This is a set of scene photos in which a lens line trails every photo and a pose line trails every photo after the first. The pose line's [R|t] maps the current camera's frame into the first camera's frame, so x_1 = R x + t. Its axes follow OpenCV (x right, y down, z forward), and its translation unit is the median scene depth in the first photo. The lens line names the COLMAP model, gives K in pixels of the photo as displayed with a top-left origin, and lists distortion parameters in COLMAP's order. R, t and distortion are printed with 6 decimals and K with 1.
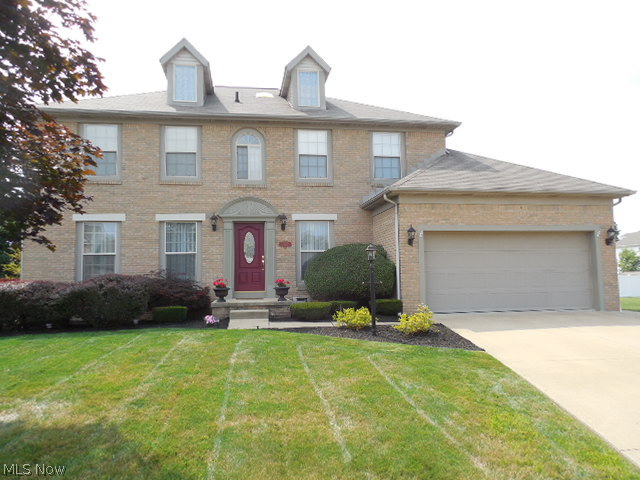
lens RADIAL K [[437.6, 0, 373.4], [0, 437.6, 241.3], [0, 0, 1]] dist [0.006325, 0.000728]
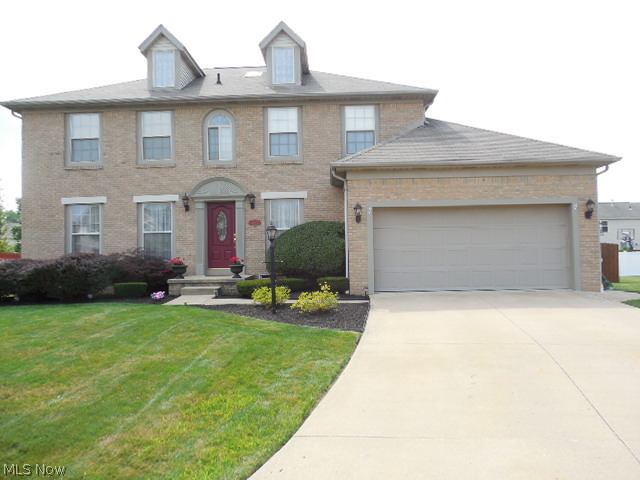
lens RADIAL K [[437.6, 0, 373.4], [0, 437.6, 241.3], [0, 0, 1]] dist [0.006325, 0.000728]
pose [[0.986126, -0.006291, -0.165878, 0.244447], [0.015718, 0.998331, 0.055580, -0.002273], [0.165252, -0.057416, 0.984579, 0.036479]]
